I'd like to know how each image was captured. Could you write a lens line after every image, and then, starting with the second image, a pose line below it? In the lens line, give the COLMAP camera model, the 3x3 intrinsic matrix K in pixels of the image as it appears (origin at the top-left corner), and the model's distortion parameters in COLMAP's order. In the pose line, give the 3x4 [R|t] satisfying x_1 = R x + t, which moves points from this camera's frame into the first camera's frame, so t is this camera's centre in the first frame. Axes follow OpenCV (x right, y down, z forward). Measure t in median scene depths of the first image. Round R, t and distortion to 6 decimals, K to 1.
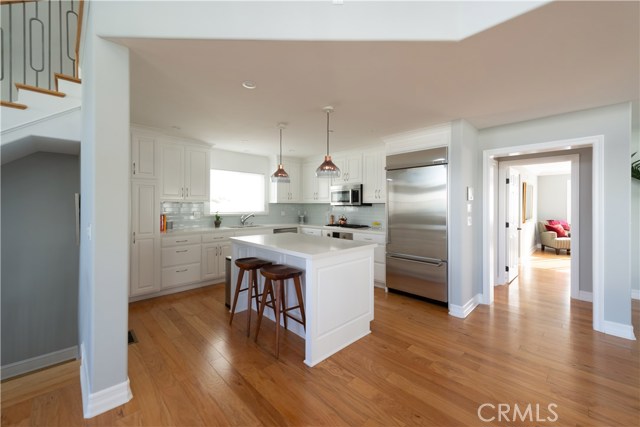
lens RADIAL K [[254.3, 0, 318.2], [0, 254.3, 202.9], [0, 0, 1]] dist [-0.000775, -0.000044]
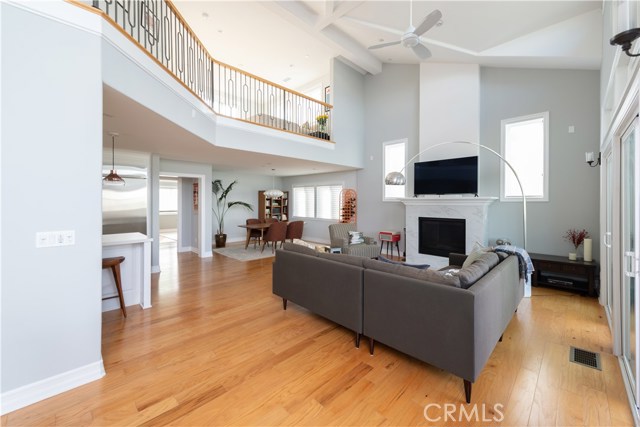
lens RADIAL K [[254.3, 0, 318.2], [0, 254.3, 202.9], [0, 0, 1]] dist [-0.000775, -0.000044]
pose [[-0.008647, -0.005207, 0.999949, -0.999574], [-0.004494, 0.999977, 0.005169, -0.019085], [-0.999953, -0.004449, -0.008670, -0.047780]]
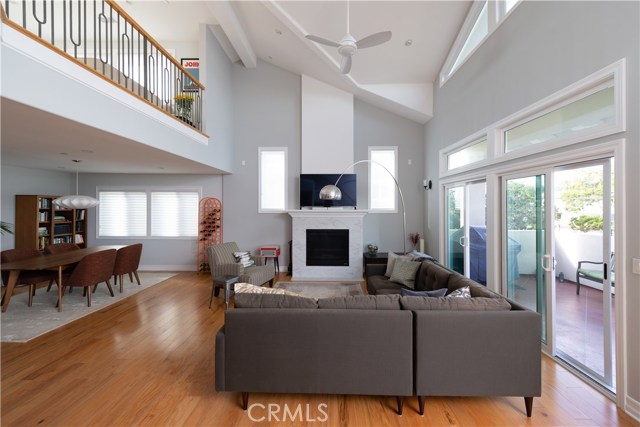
lens RADIAL K [[248.4, 0, 323.1], [0, 248.4, 206.2], [0, 0, 1]] dist [0.000649, -0.000212]
pose [[-0.710214, 0.002445, 0.703981, -0.552597], [-0.002251, 0.999981, -0.005744, -0.061292], [-0.703982, -0.005664, -0.710195, 0.339987]]
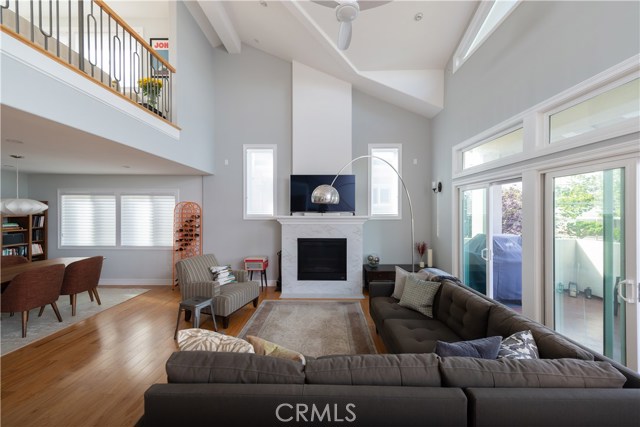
lens RADIAL K [[245.0, 0, 320.0], [0, 245.0, 213.5], [0, 0, 1]] dist [0.001745, -0.000048]
pose [[-0.715909, -0.002331, 0.698189, -0.397672], [-0.002062, 0.999997, 0.001224, -0.062513], [-0.698190, -0.000563, -0.715912, 0.174513]]
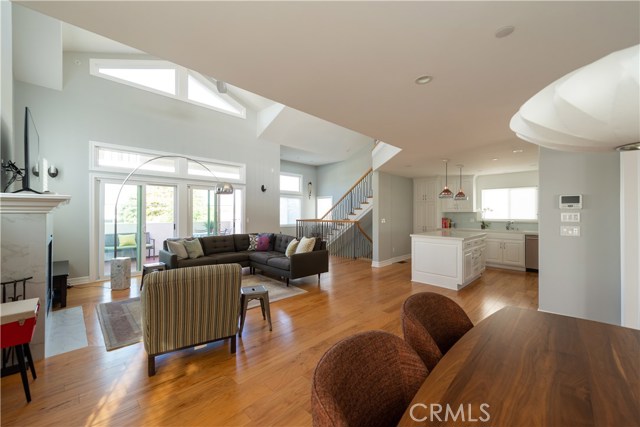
lens RADIAL K [[256.7, 0, 323.2], [0, 256.7, 215.8], [0, 0, 1]] dist [0.000430, -0.000078]
pose [[0.019388, 0.006194, -0.999793, 1.403478], [0.008746, 0.999941, 0.006365, 0.002193], [0.999774, -0.008868, 0.019333, 0.065624]]
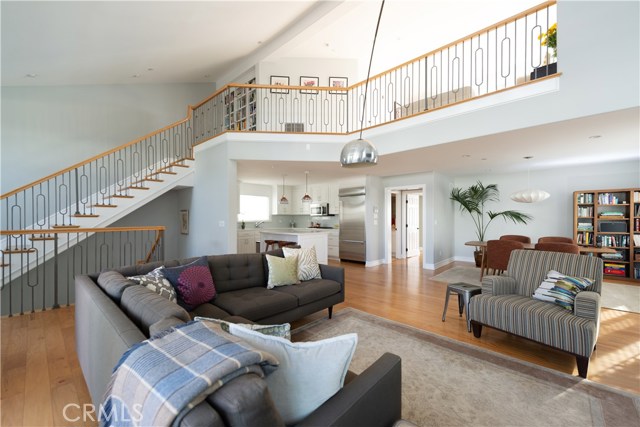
lens RADIAL K [[256.7, 0, 323.2], [0, 256.7, 215.8], [0, 0, 1]] dist [0.000430, -0.000078]
pose [[0.997505, -0.005756, 0.070367, 0.019518], [0.005455, 0.999975, 0.004466, 0.004699], [-0.070391, -0.004071, 0.997511, -0.977510]]
